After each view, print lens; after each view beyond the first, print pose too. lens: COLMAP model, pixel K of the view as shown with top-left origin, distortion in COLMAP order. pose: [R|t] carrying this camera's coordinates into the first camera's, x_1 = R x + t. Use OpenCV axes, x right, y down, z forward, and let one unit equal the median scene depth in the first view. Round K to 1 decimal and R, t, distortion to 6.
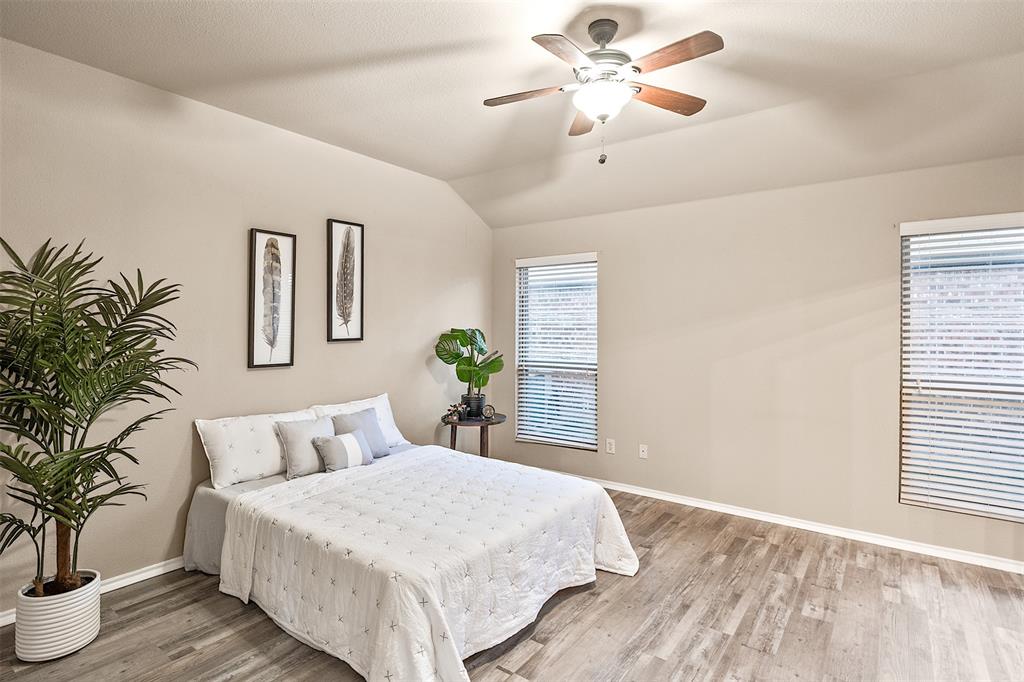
lens RADIAL K [[511.3, 0, 508.1], [0, 511.3, 332.3], [0, 0, 1]] dist [-0.010686, 0.002317]
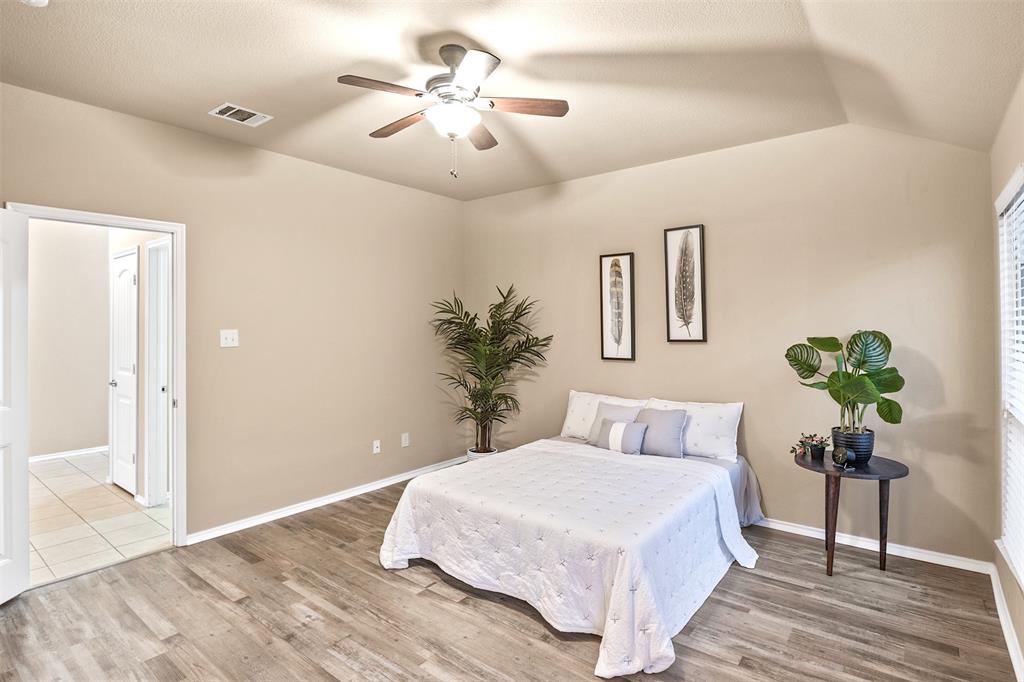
lens RADIAL K [[511.3, 0, 507.6], [0, 511.3, 334.0], [0, 0, 1]] dist [-0.010686, 0.002317]
pose [[-0.014218, 0.017512, -0.999746, 0.817136], [-0.006262, 0.999825, 0.017603, -0.017984], [0.999879, 0.006511, -0.014106, 0.745488]]
